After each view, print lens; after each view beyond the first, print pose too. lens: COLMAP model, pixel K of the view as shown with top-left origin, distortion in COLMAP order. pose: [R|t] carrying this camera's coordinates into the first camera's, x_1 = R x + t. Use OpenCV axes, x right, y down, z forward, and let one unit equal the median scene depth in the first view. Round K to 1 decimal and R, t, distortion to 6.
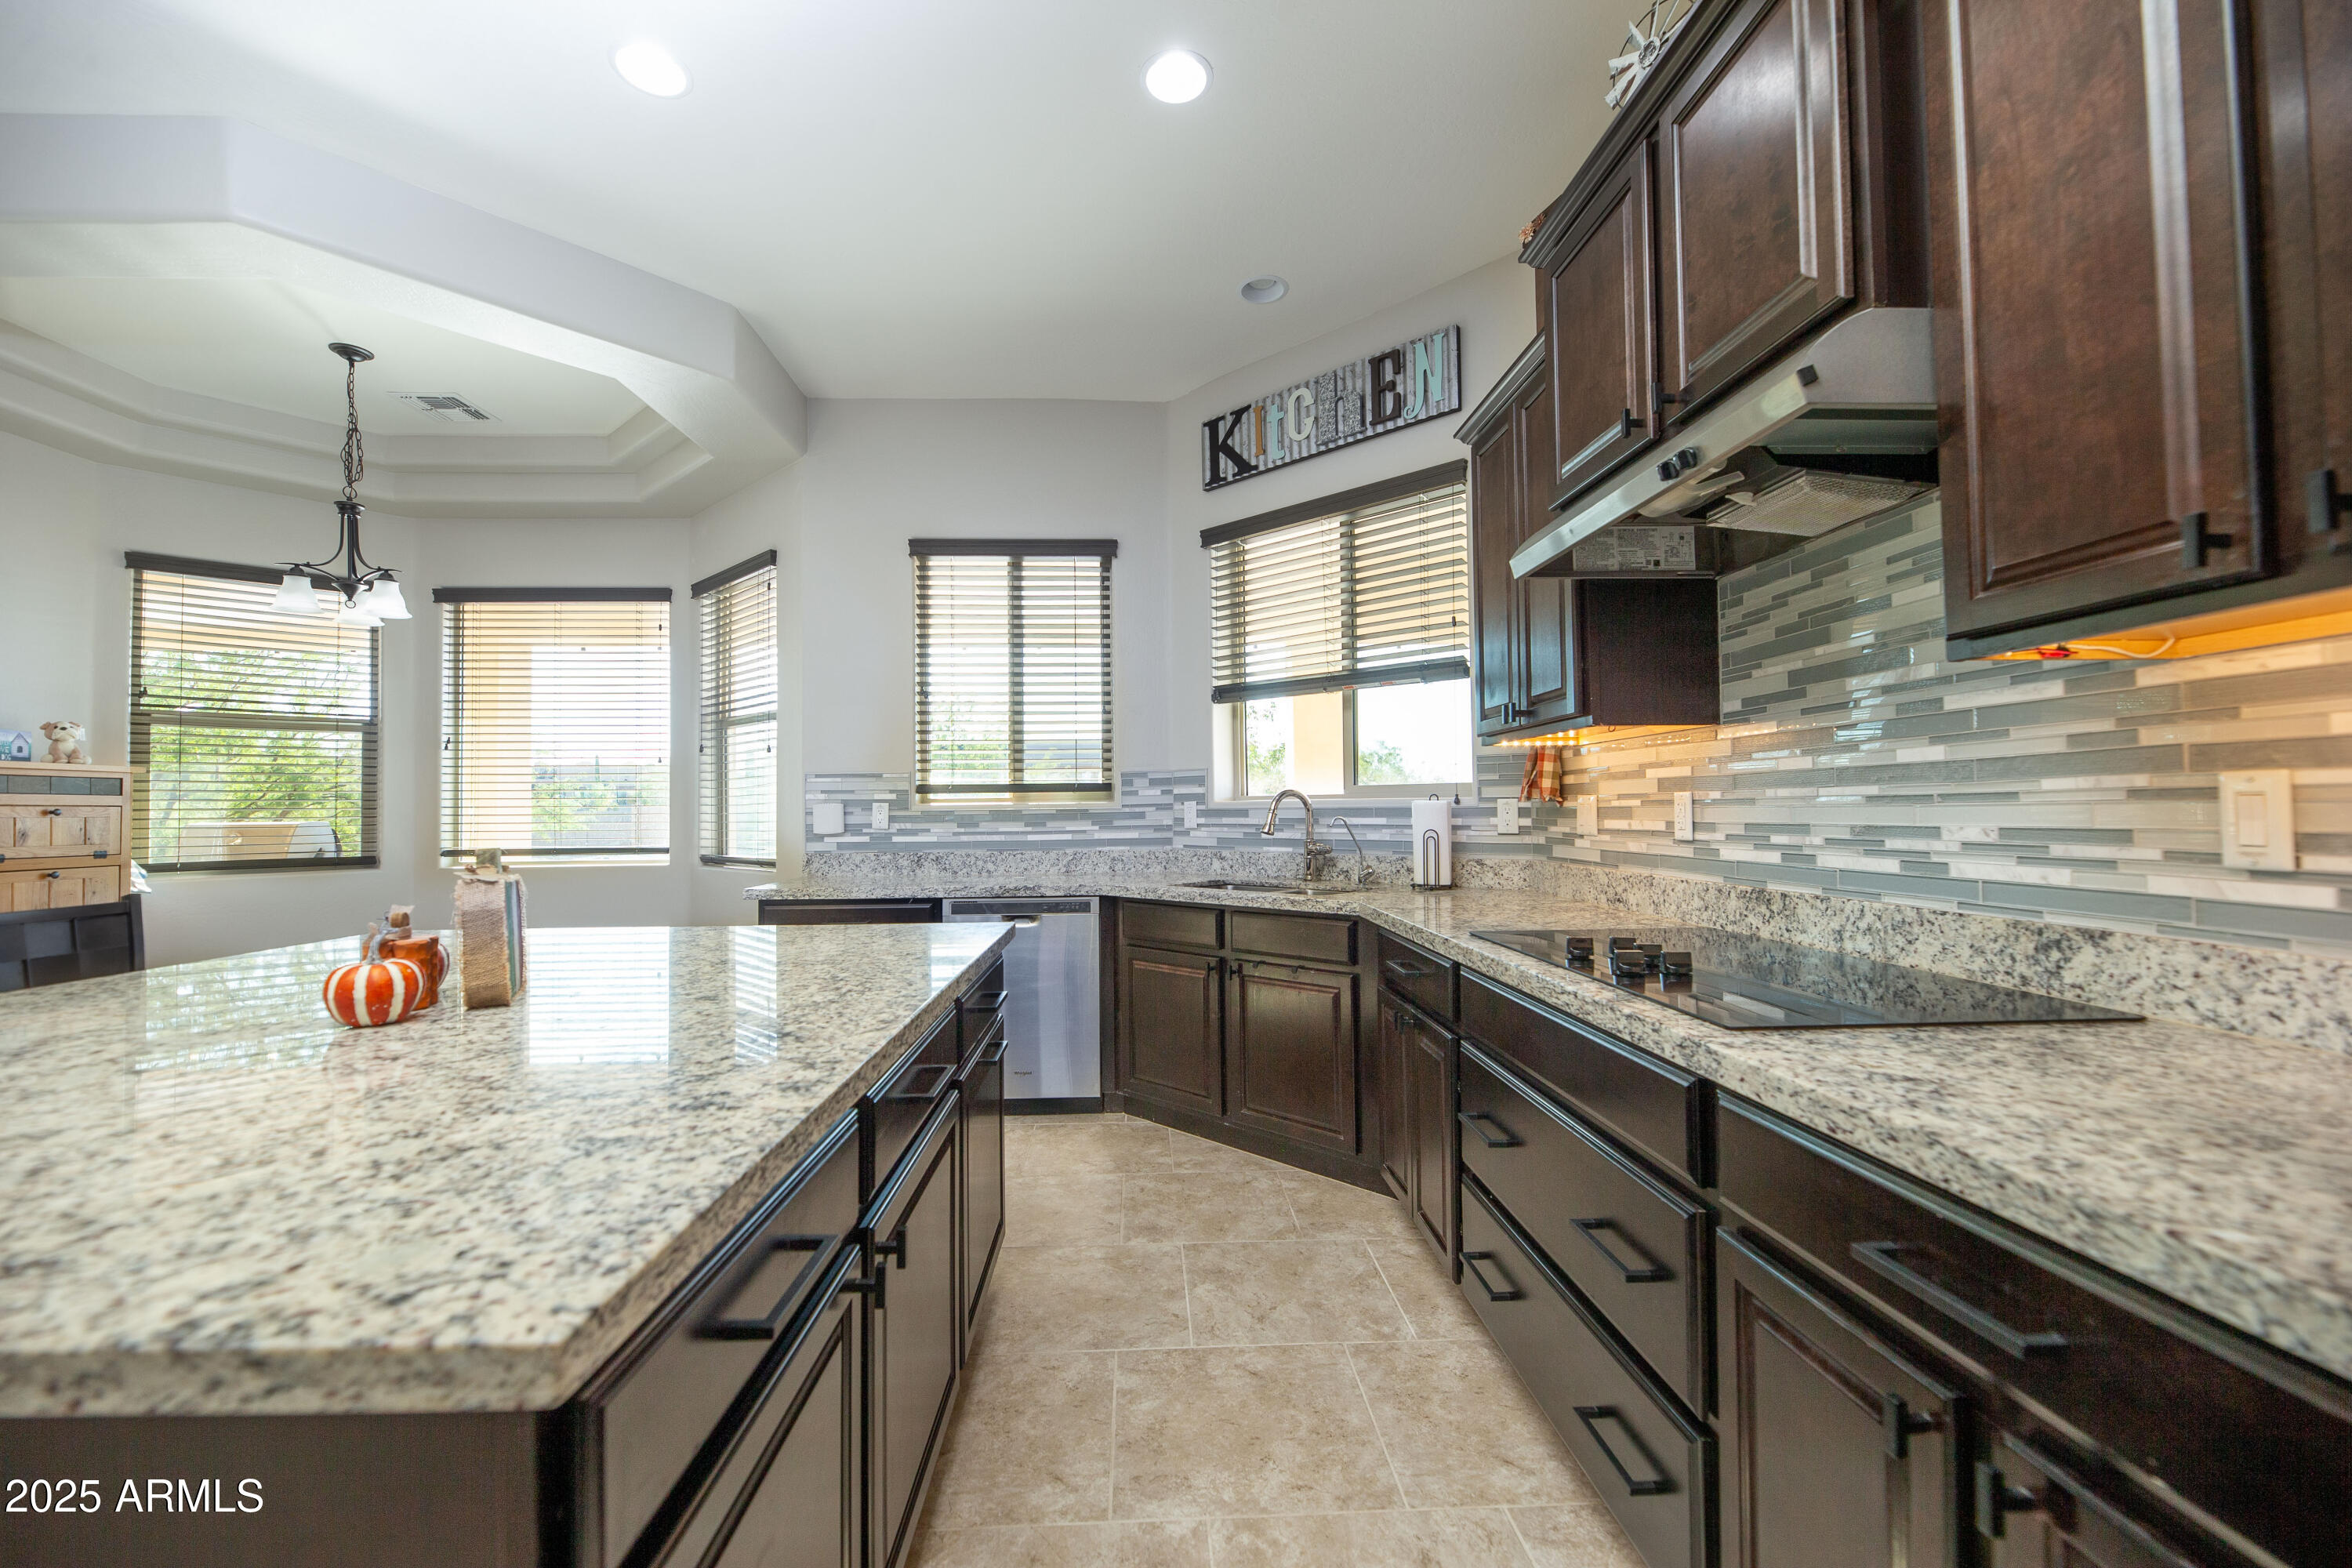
lens RADIAL K [[943.3, 0, 1176.0], [0, 943.3, 784.0], [0, 0, 1]] dist [0.002193, -0.004675]
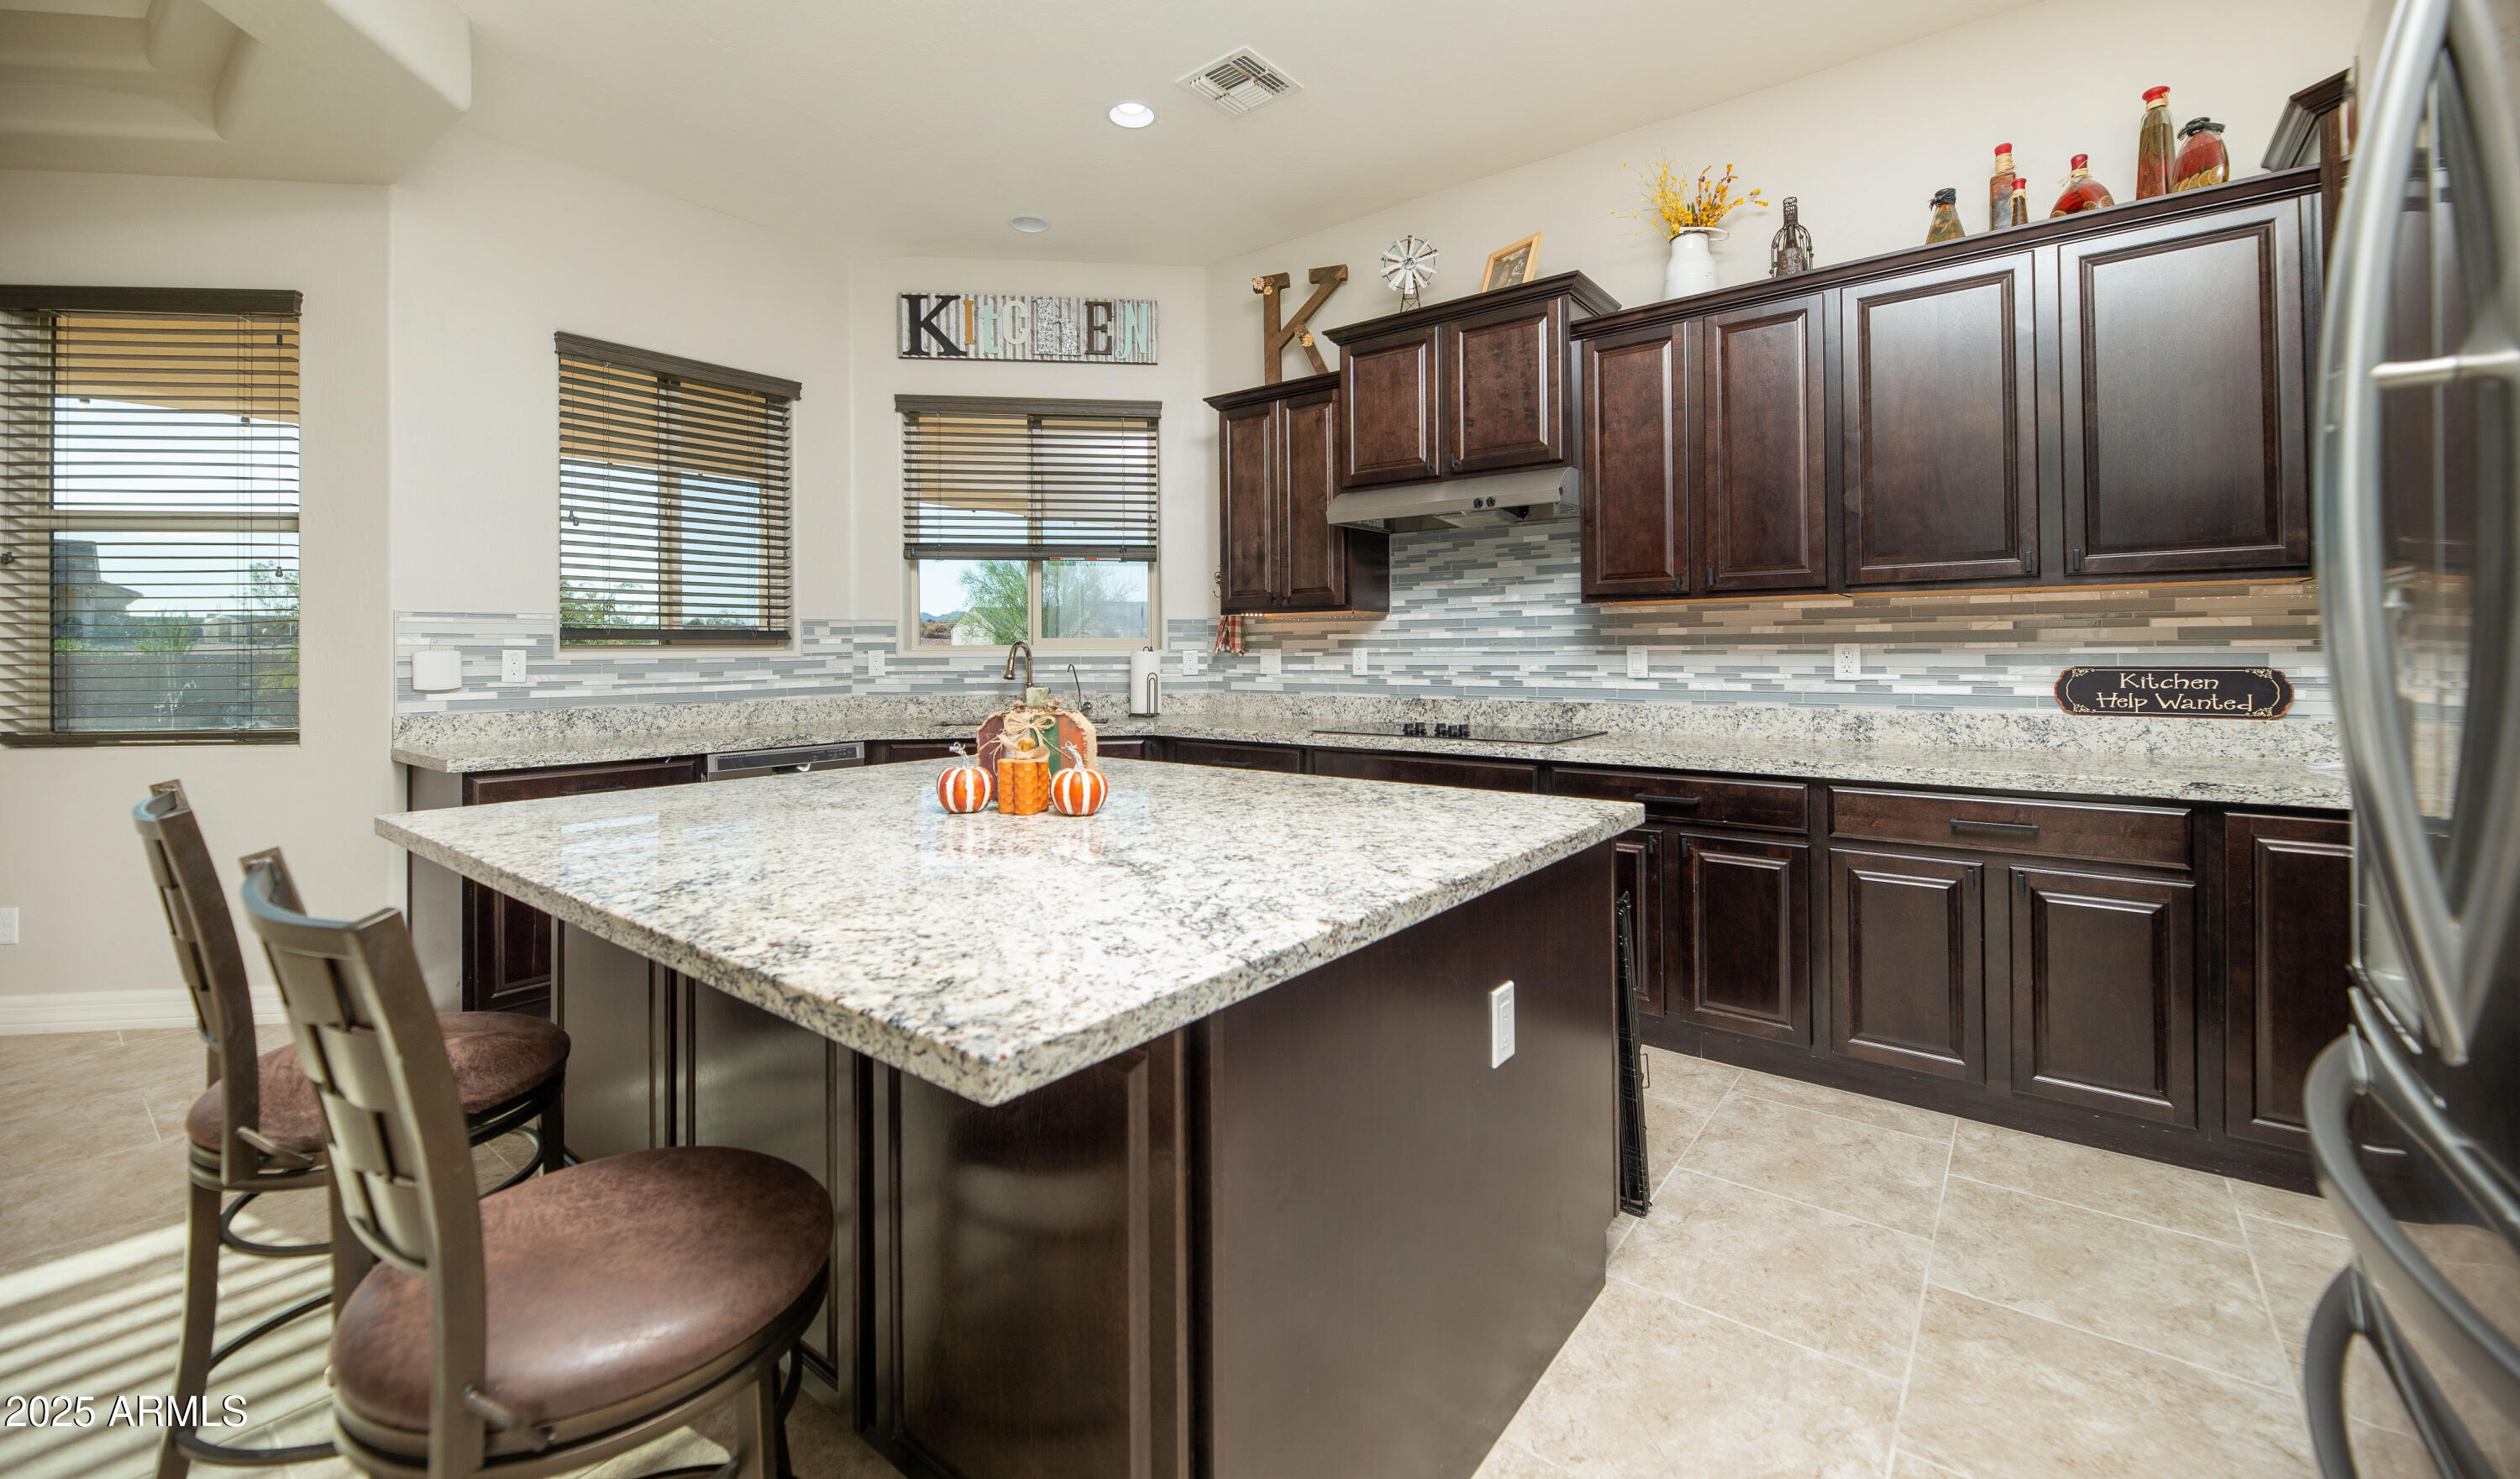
lens RADIAL K [[998.7, 0, 1267.4], [0, 998.7, 638.9], [0, 0, 1]] dist [0.001964, 0.000044]
pose [[0.643027, 0.014755, 0.765701, -1.111318], [-0.020764, 0.999783, -0.001828, -0.002359], [-0.765562, -0.014723, 0.643194, -0.085950]]
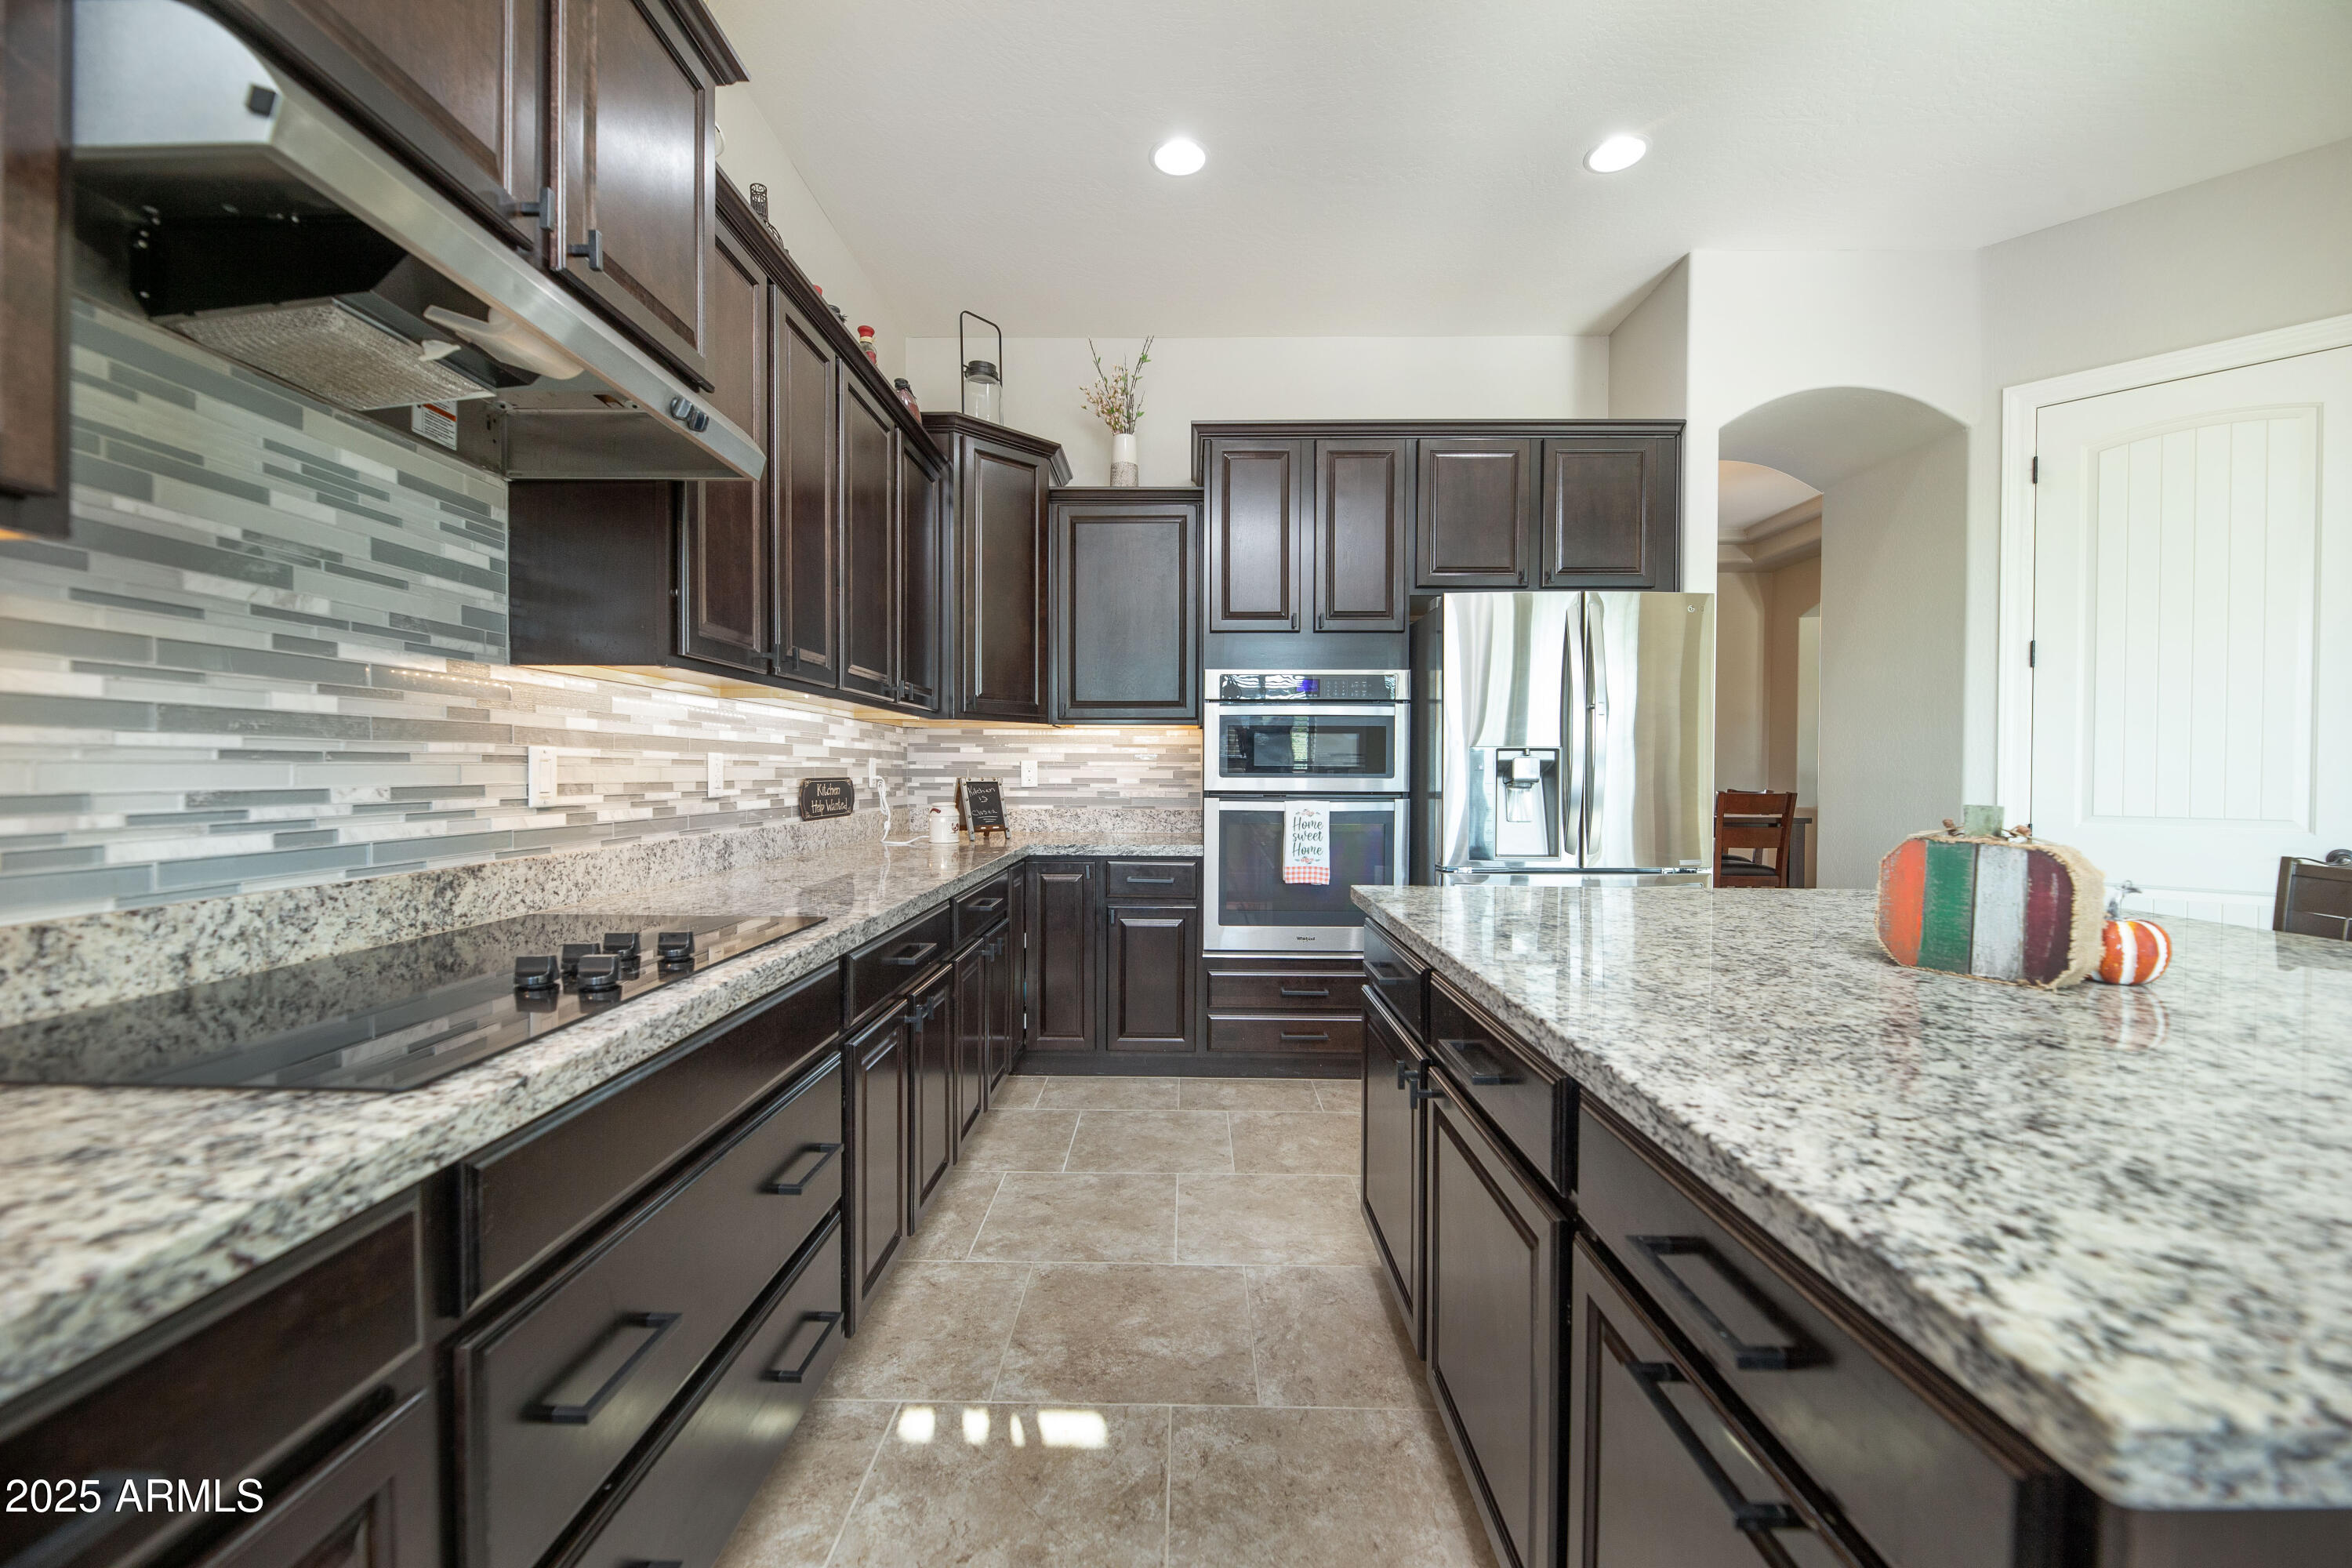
lens RADIAL K [[943.3, 0, 1176.0], [0, 943.3, 784.0], [0, 0, 1]] dist [0.002193, -0.004675]
pose [[-0.998374, 0.004288, 0.056845, -0.018667], [0.003436, 0.999881, -0.015069, 0.042306], [-0.056903, -0.014849, -0.998269, 1.362320]]
